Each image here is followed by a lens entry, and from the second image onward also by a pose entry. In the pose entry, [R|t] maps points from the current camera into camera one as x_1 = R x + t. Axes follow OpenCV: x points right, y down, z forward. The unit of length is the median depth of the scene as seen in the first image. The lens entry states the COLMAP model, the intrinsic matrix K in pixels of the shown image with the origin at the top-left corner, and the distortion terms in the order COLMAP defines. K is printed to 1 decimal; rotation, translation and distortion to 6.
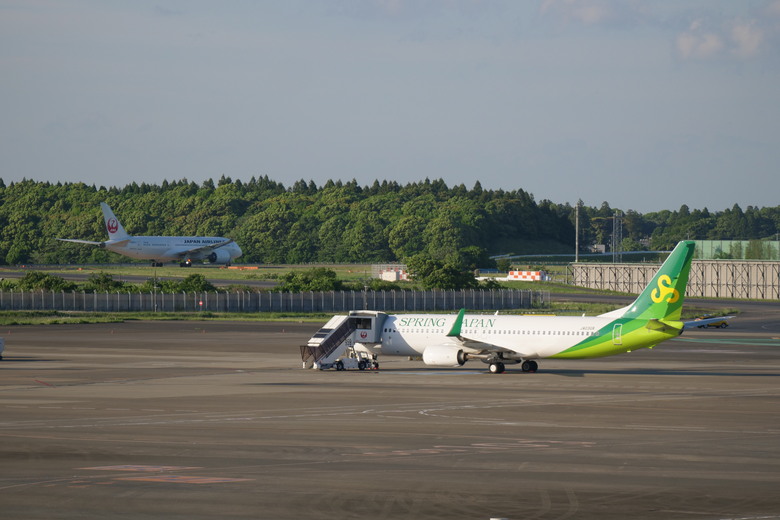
lens RADIAL K [[4799.9, 0, 390.0], [0, 4799.9, 260.0], [0, 0, 1]] dist [0.787940, 4.125511]
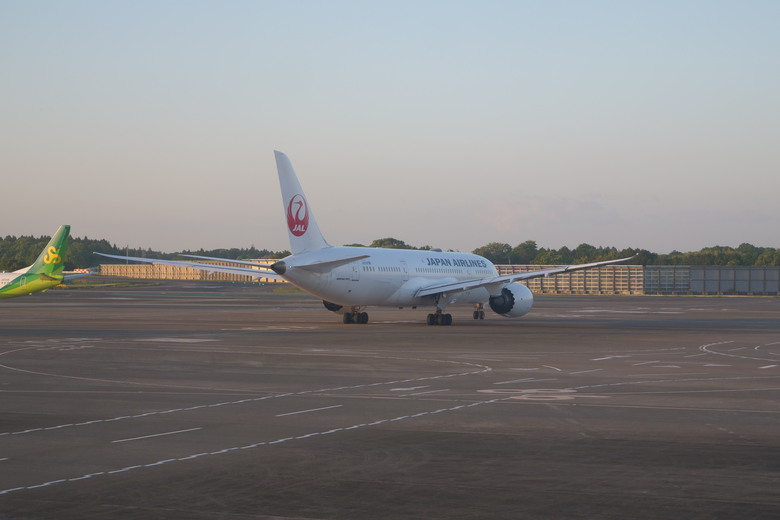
lens RADIAL K [[1792.4, 0, 390.0], [0, 1792.4, 260.0], [0, 0, 1]] dist [0.041409, 0.129251]
pose [[0.985905, -0.004772, 0.167237, 0.067860], [0.006211, 0.999948, -0.008082, 0.013207], [-0.167190, 0.009007, 0.985884, 0.385686]]
